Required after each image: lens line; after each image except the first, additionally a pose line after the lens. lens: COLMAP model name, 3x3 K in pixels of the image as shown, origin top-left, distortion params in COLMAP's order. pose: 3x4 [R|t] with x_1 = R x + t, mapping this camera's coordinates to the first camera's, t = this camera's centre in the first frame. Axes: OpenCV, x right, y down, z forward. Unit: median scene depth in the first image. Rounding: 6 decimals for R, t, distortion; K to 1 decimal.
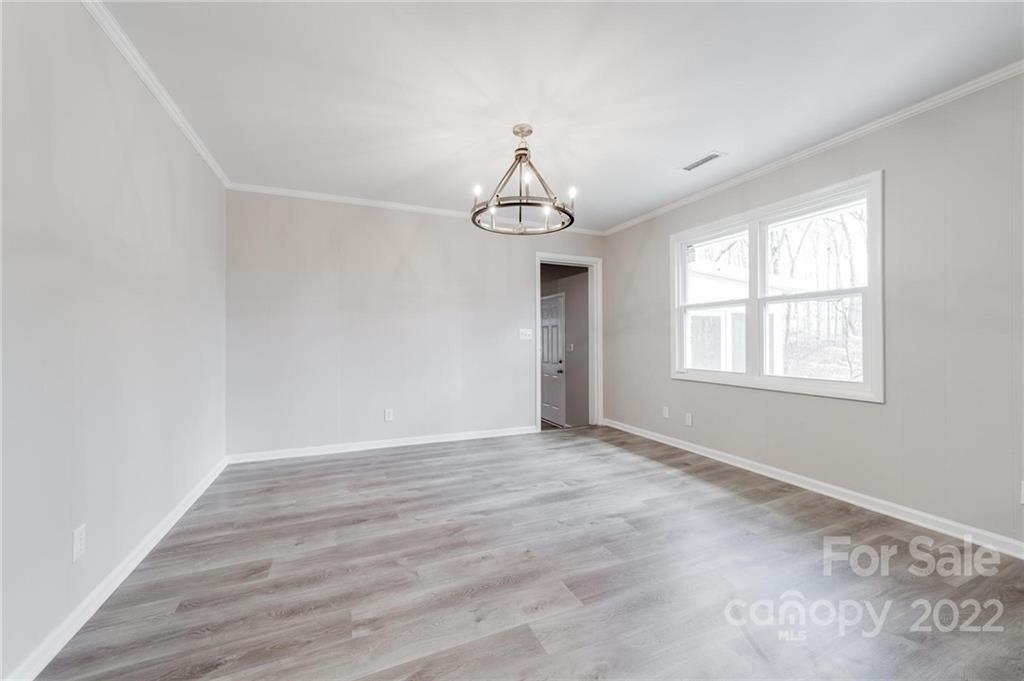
lens RADIAL K [[395.2, 0, 512.0], [0, 395.2, 340.5], [0, 0, 1]] dist [0.000230, 0.000106]
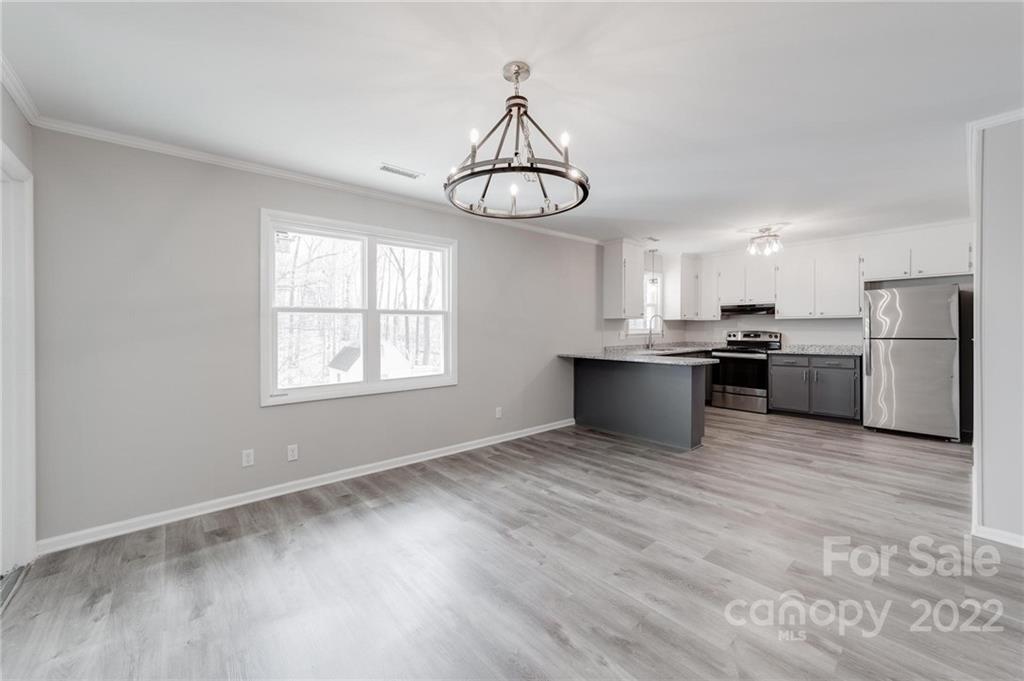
lens RADIAL K [[395.8, 0, 507.7], [0, 395.8, 332.3], [0, 0, 1]] dist [-0.010535, 0.000523]
pose [[-0.287706, 0.000468, 0.957719, -0.621782], [0.012896, 0.999911, 0.003386, -0.053959], [-0.957632, 0.013325, -0.287687, 1.165642]]
